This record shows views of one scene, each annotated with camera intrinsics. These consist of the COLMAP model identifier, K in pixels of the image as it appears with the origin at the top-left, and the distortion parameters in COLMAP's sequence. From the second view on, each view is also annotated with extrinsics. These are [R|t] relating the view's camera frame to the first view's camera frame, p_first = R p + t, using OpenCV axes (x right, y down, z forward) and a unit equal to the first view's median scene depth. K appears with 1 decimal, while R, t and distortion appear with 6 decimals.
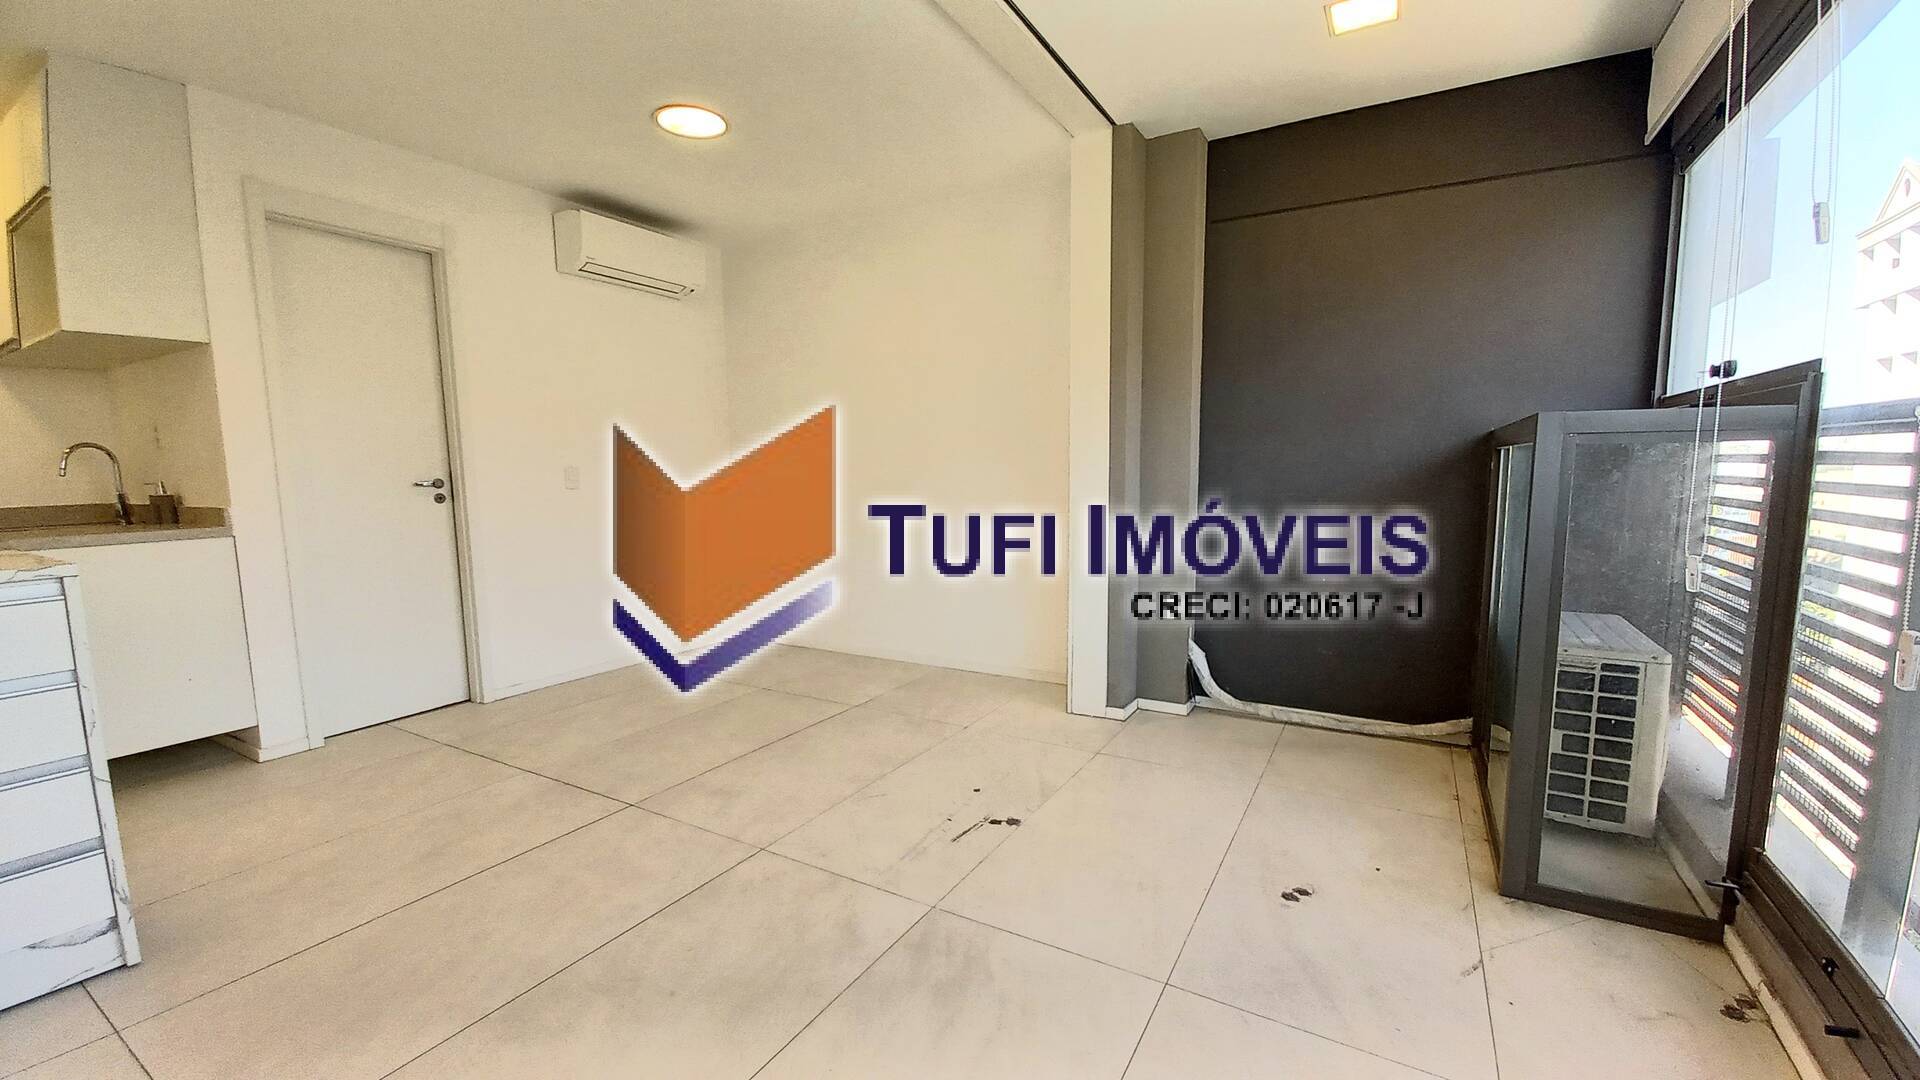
lens RADIAL K [[758.0, 0, 974.0], [0, 758.0, 550.9], [0, 0, 1]] dist [-0.000178, -0.004517]
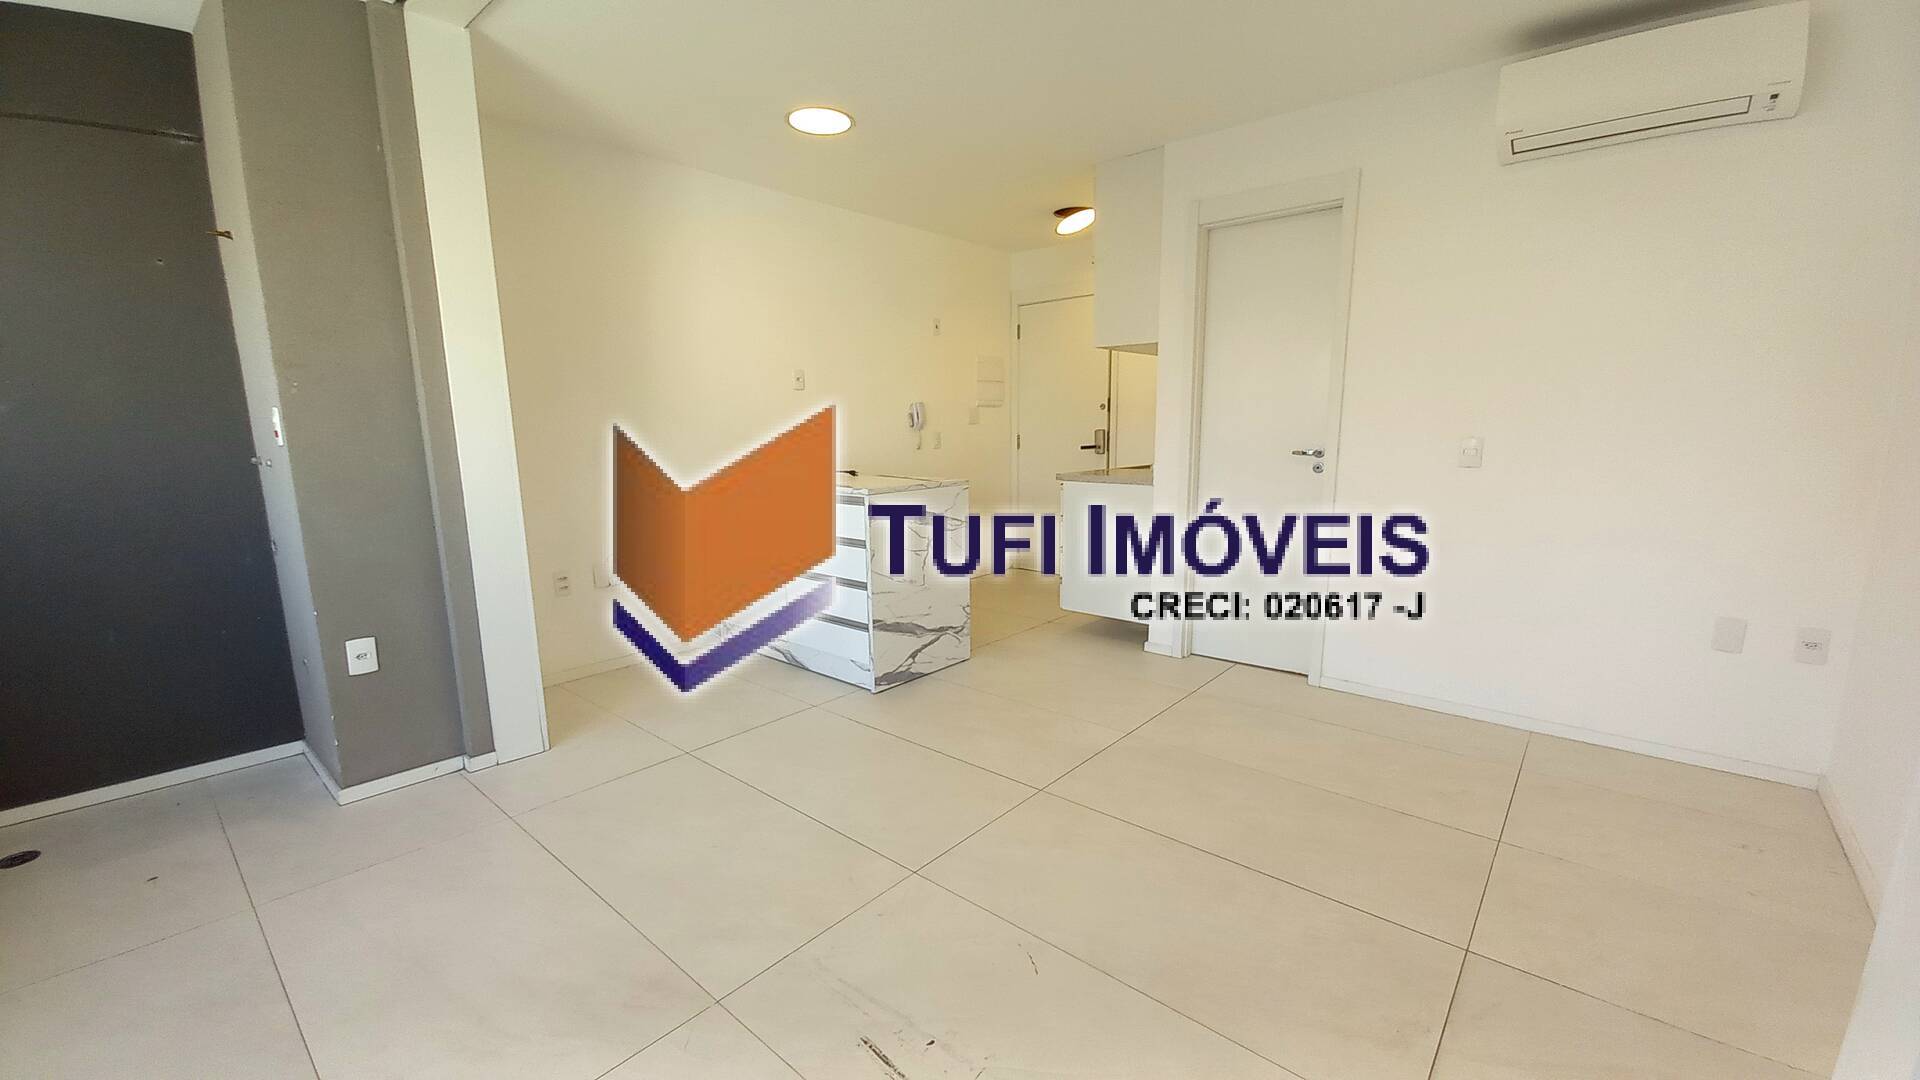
lens RADIAL K [[758.0, 0, 959.9], [0, 758.0, 541.0], [0, 0, 1]] dist [-0.000178, -0.004517]
pose [[-0.190956, 0.163978, -0.967805, 0.401520], [-0.098157, 0.977816, 0.185042, -0.131504], [0.976678, 0.130332, -0.170625, 0.867121]]
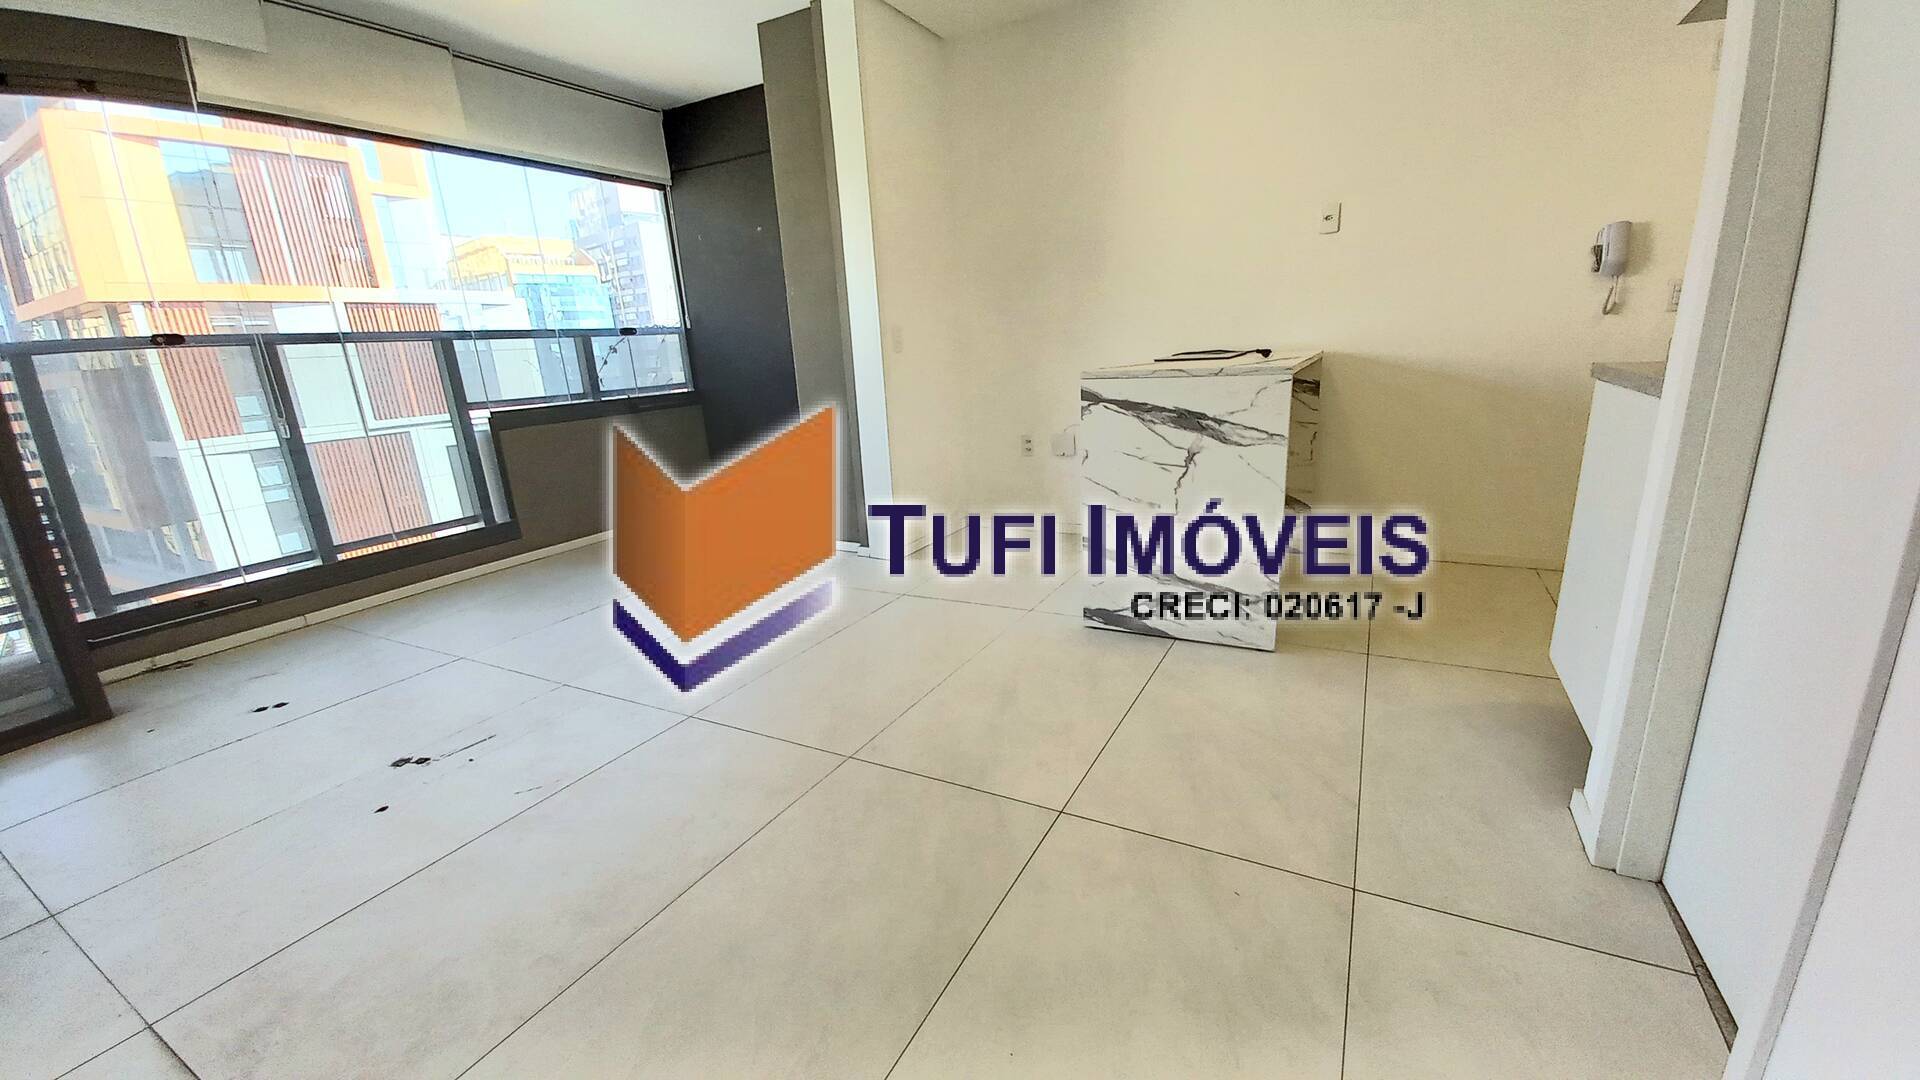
lens RADIAL K [[758.0, 0, 984.0], [0, 758.0, 540.5], [0, 0, 1]] dist [-0.000178, -0.004517]
pose [[-0.997258, 0.069837, -0.024466, -0.496832], [0.056106, 0.929181, 0.365342, -0.131914], [0.048247, 0.362968, -0.930552, 1.403699]]
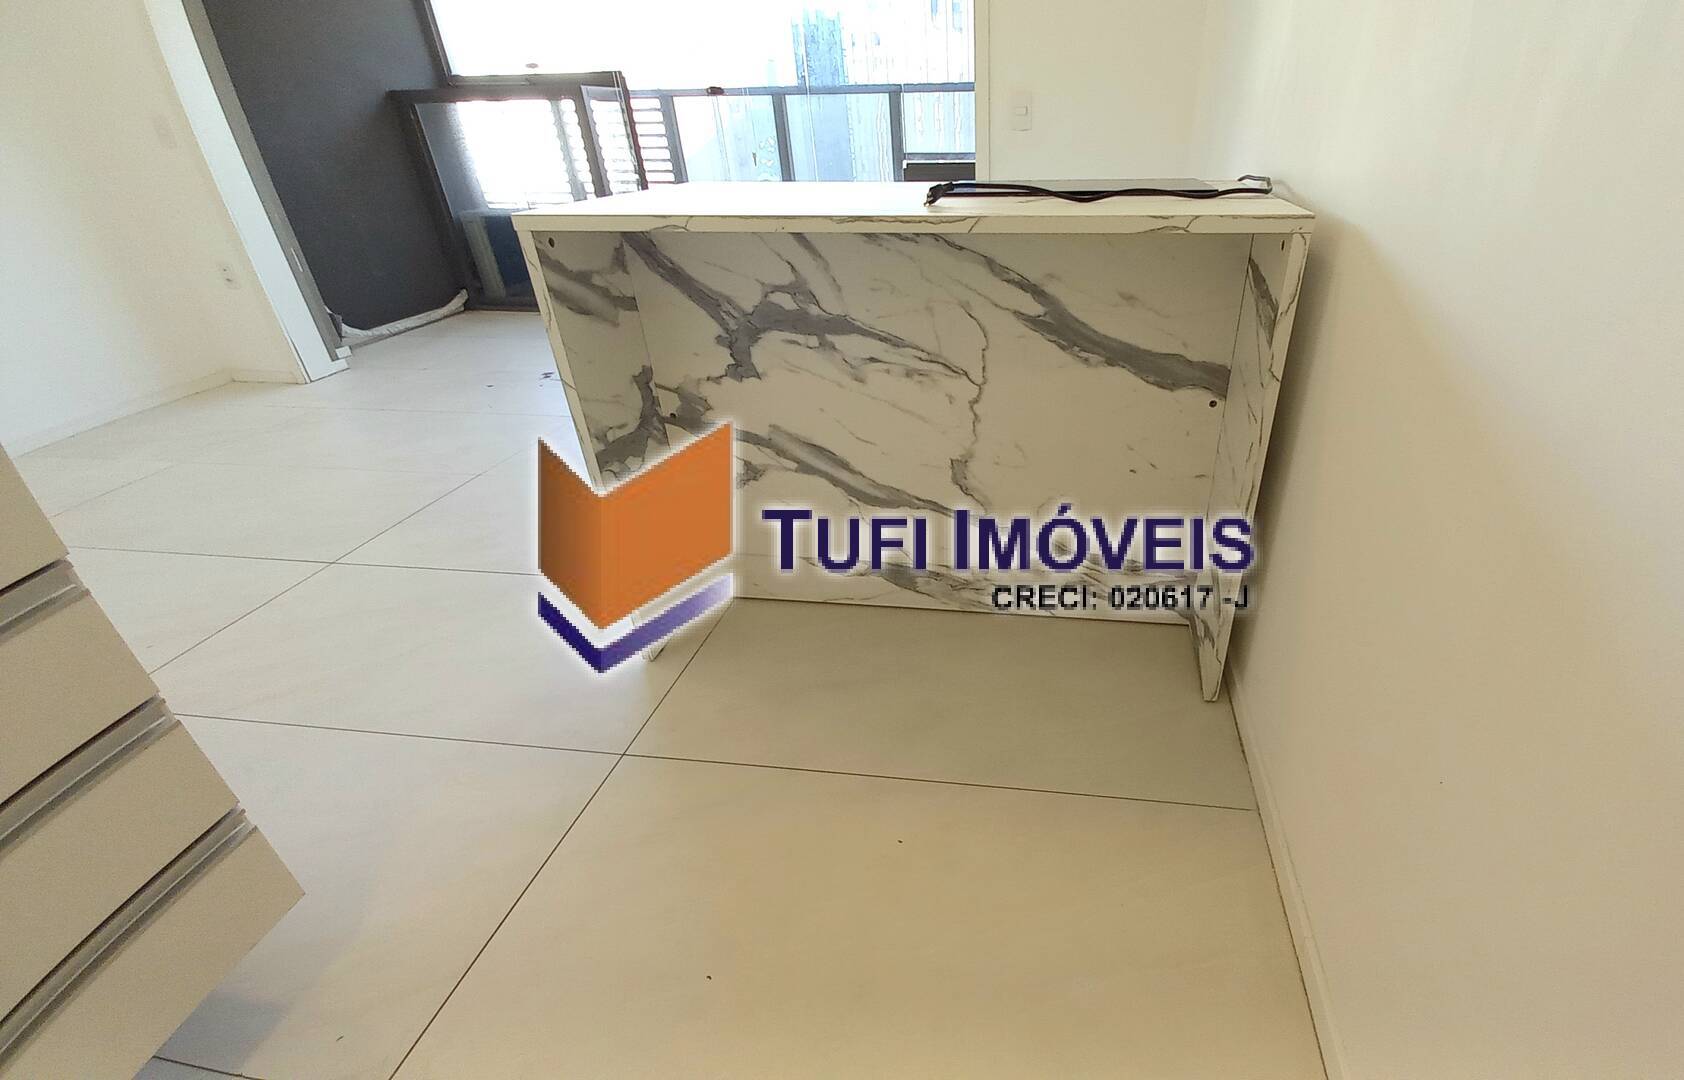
lens RADIAL K [[757.8, 0, 976.6], [0, 757.8, 560.0], [0, 0, 1]] dist [-0.010914, -0.001908]
pose [[-0.390835, -0.454674, 0.800325, -1.350904], [0.115179, 0.838491, 0.532603, -0.032027], [-0.913226, 0.300340, -0.275343, 0.588296]]
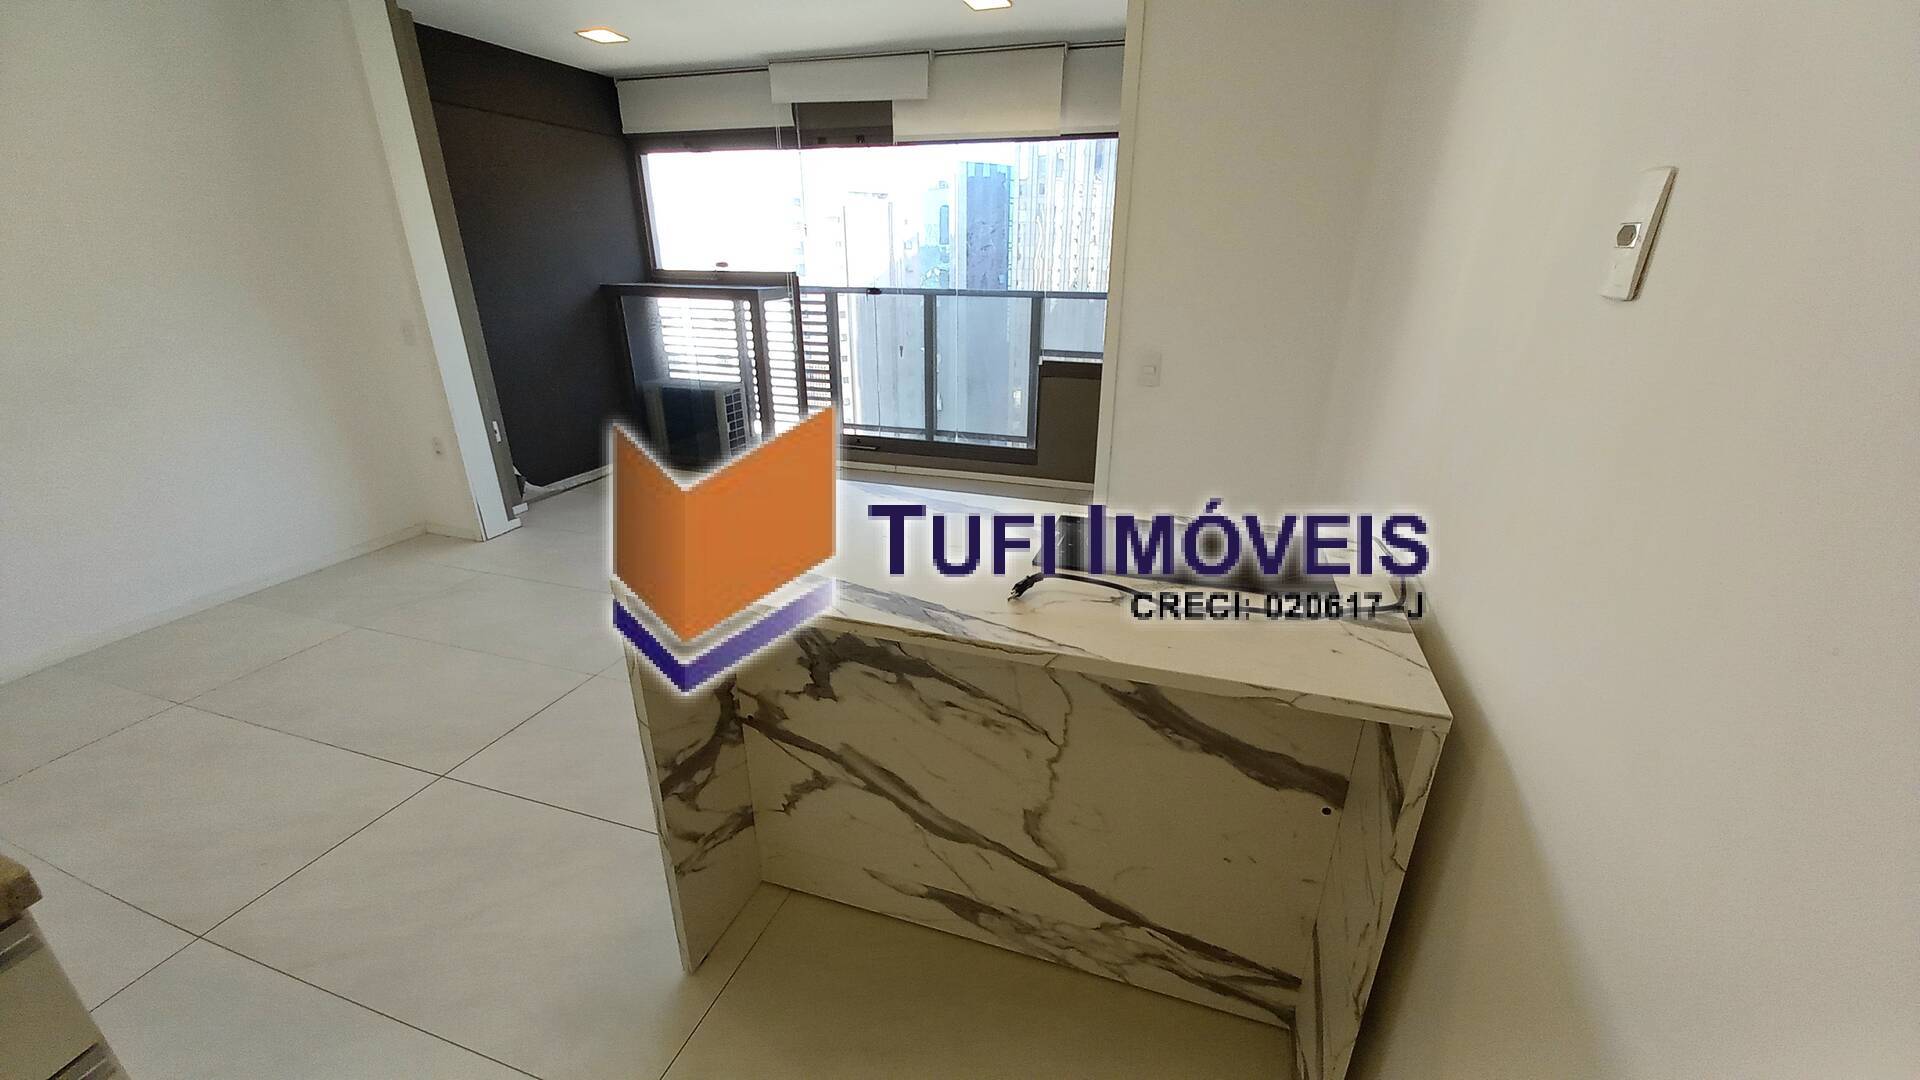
lens RADIAL K [[758.0, 0, 967.0], [0, 758.0, 544.7], [0, 0, 1]] dist [-0.000178, -0.004517]
pose [[-0.201934, -0.344218, 0.916917, -1.263479], [0.105087, 0.923184, 0.369714, -0.156547], [-0.973745, 0.171013, -0.150249, 0.514018]]
